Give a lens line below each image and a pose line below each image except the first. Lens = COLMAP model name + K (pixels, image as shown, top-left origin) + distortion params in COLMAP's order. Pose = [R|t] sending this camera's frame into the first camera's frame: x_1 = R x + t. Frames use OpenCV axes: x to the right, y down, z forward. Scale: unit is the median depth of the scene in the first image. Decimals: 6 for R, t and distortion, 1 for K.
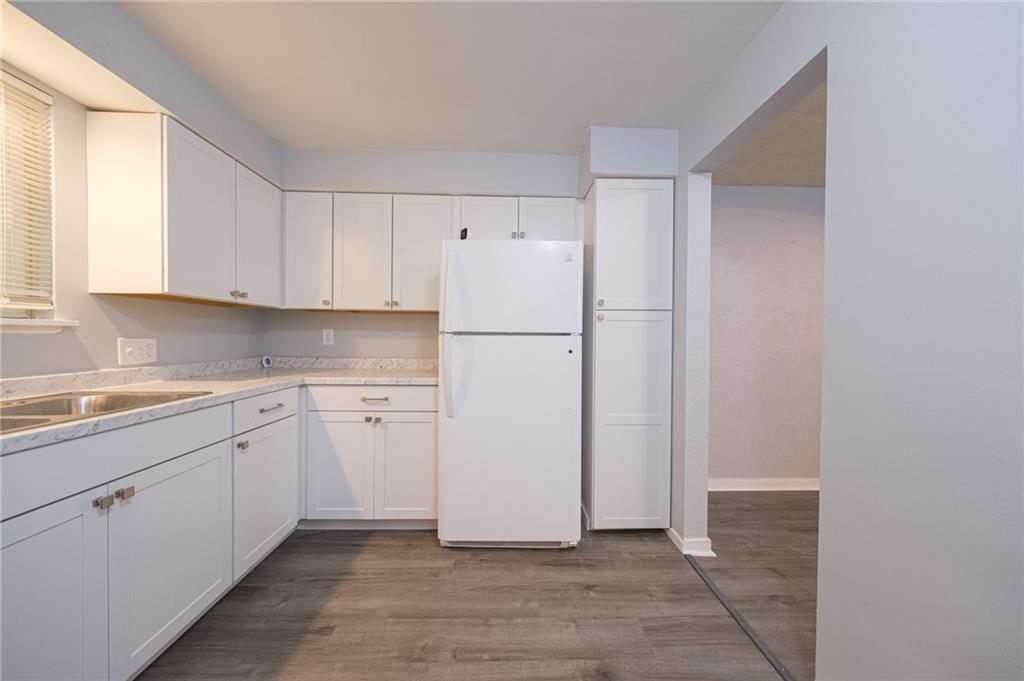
lens RADIAL K [[348.4, 0, 515.2], [0, 348.4, 340.4], [0, 0, 1]] dist [0.000817, 0.000481]
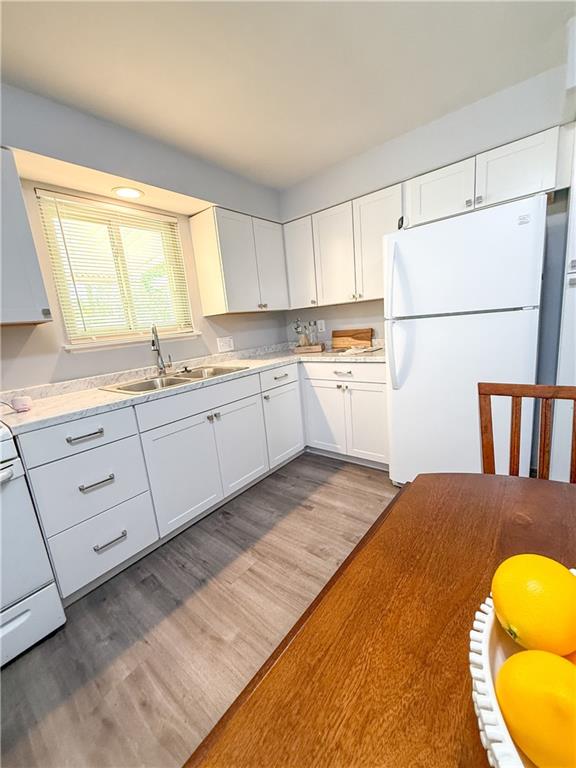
lens RADIAL K [[307.8, 0, 285.6], [0, 307.8, 383.9], [0, 0, 1]] dist [-0.004202, 0.000266]
pose [[0.746751, 0.051232, -0.663127, 0.251945], [0.095695, 0.978379, 0.183350, -0.031748], [0.658183, -0.200375, 0.725703, -0.028984]]
